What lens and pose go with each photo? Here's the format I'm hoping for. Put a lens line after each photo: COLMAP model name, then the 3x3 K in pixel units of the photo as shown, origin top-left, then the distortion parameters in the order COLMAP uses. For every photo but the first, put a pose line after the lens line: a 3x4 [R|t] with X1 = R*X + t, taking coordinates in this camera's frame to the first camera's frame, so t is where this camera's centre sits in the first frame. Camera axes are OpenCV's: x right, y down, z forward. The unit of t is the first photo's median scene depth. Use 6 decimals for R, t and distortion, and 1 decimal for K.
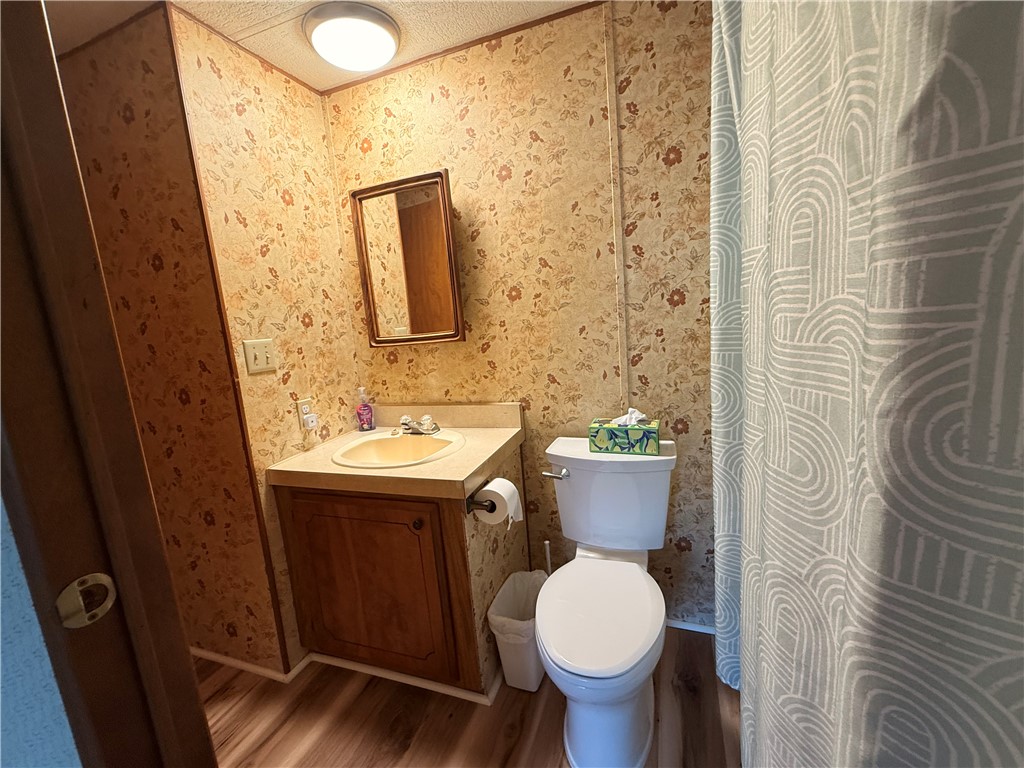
lens RADIAL K [[431.4, 0, 515.2], [0, 431.4, 385.8], [0, 0, 1]] dist [0.001199, -0.000616]
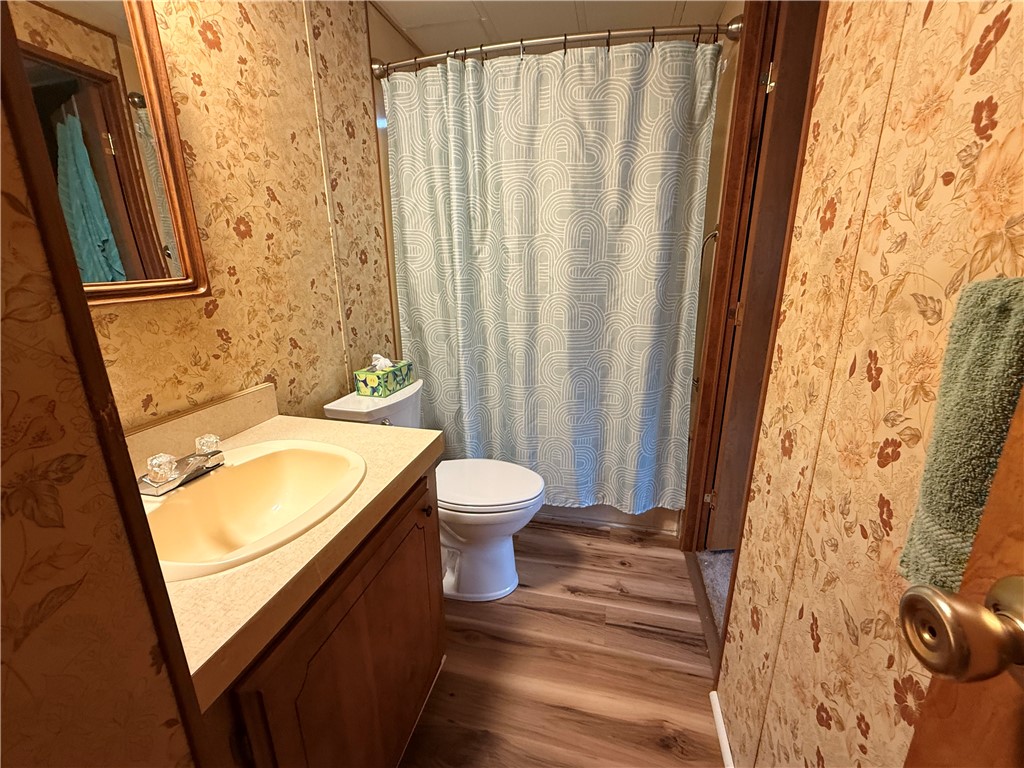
lens RADIAL K [[431.4, 0, 509.1], [0, 431.4, 387.6], [0, 0, 1]] dist [0.001199, -0.000616]
pose [[-0.113058, -0.194795, 0.974306, -0.811636], [0.177445, 0.960871, 0.212699, -0.038569], [-0.977615, 0.196933, -0.074069, 0.704696]]
